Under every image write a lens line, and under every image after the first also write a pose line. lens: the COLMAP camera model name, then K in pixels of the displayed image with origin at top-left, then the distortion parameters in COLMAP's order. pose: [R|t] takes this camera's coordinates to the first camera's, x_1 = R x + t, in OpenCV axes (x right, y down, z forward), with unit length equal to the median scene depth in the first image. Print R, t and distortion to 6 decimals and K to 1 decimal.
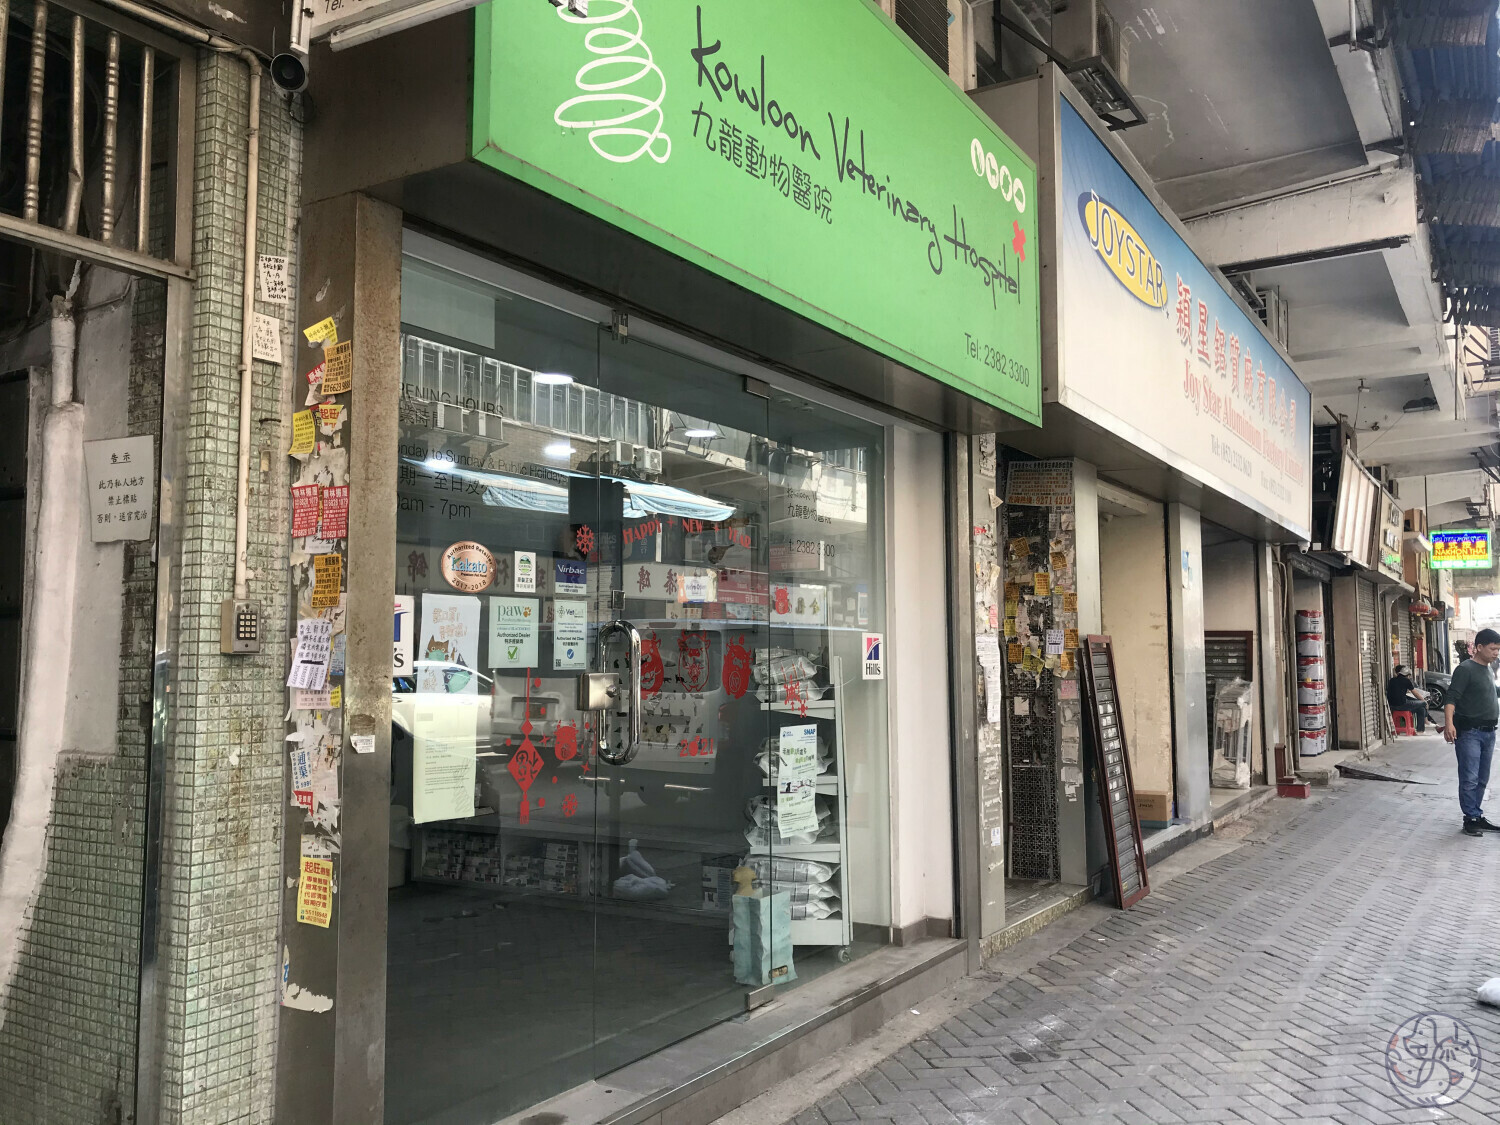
lens RADIAL K [[1232.0, 0, 750.0], [0, 1232.0, 562.5], [0, 0, 1]] dist [0.032715, -0.004441]
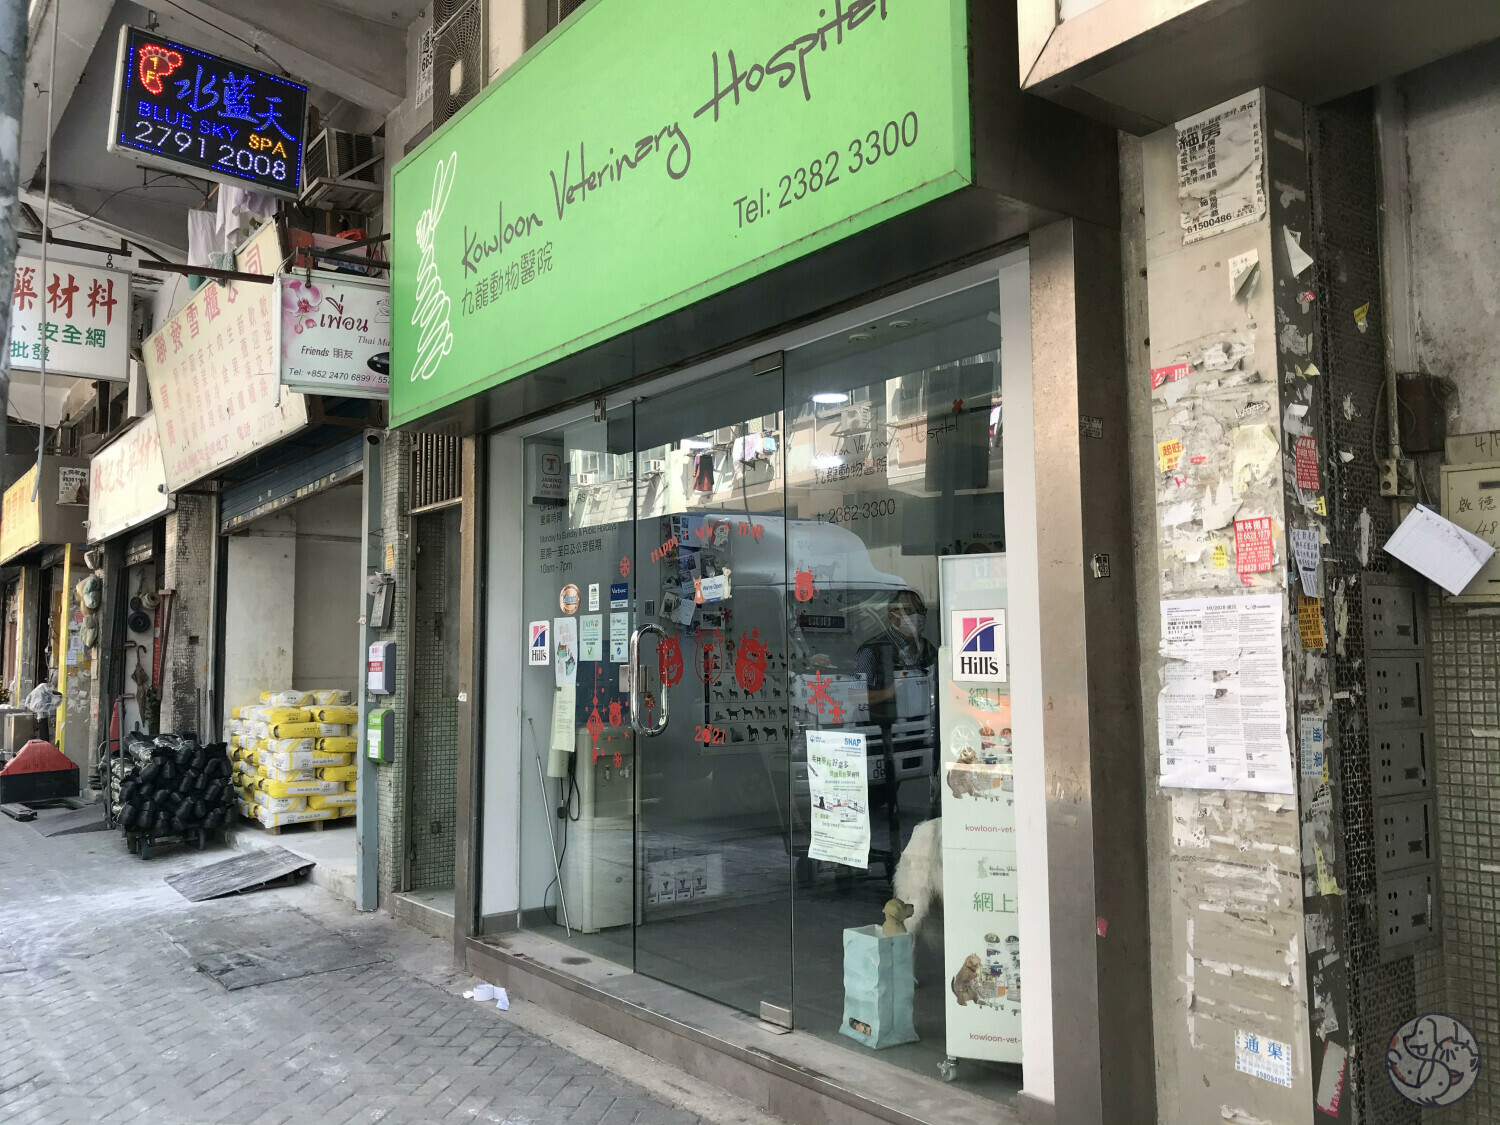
lens RADIAL K [[1220.7, 0, 750.9], [0, 1220.7, 555.3], [0, 0, 1]] dist [0.165898, -0.542033]
pose [[-0.358029, -0.072486, -0.930892, 1.194184], [0.083865, 0.990456, -0.109379, 0.142357], [0.929936, -0.117230, -0.348533, 1.777828]]
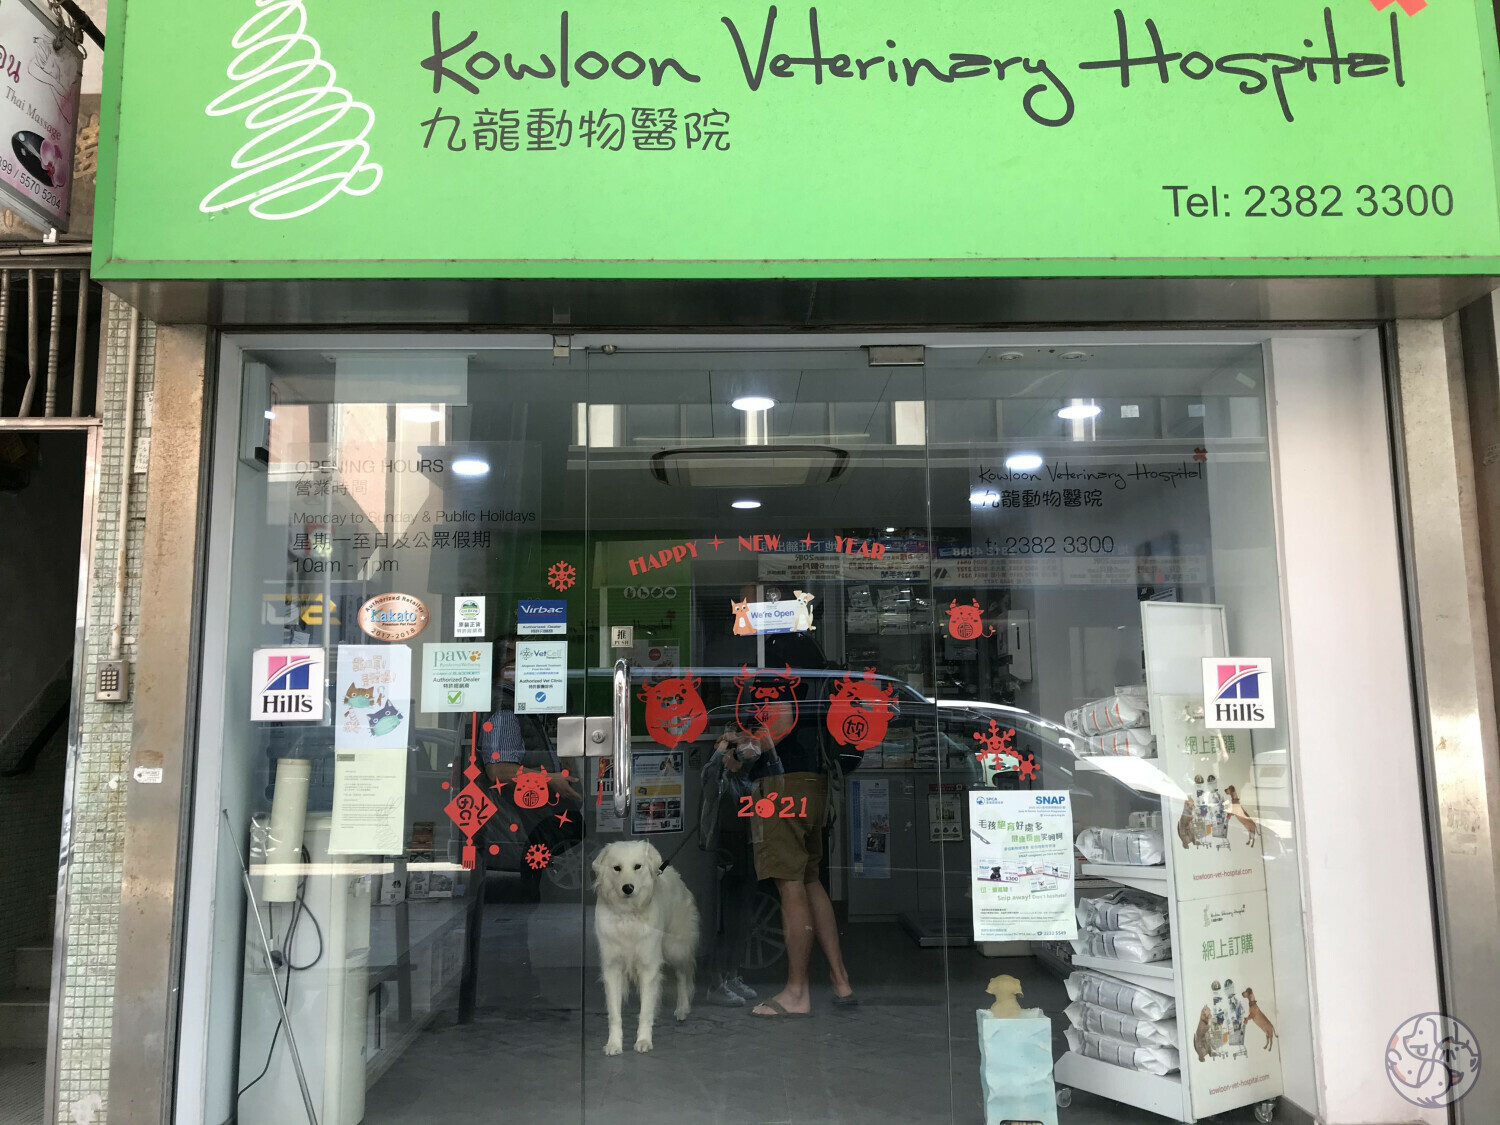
lens RADIAL K [[1237.5, 0, 752.5], [0, 1237.5, 550.4], [0, 0, 1]] dist [0.009272, 0.000378]
pose [[0.549155, -0.116015, -0.827629, 0.820356], [0.074366, 0.993173, -0.089876, 0.064709], [0.832405, -0.012191, 0.554033, 0.659069]]
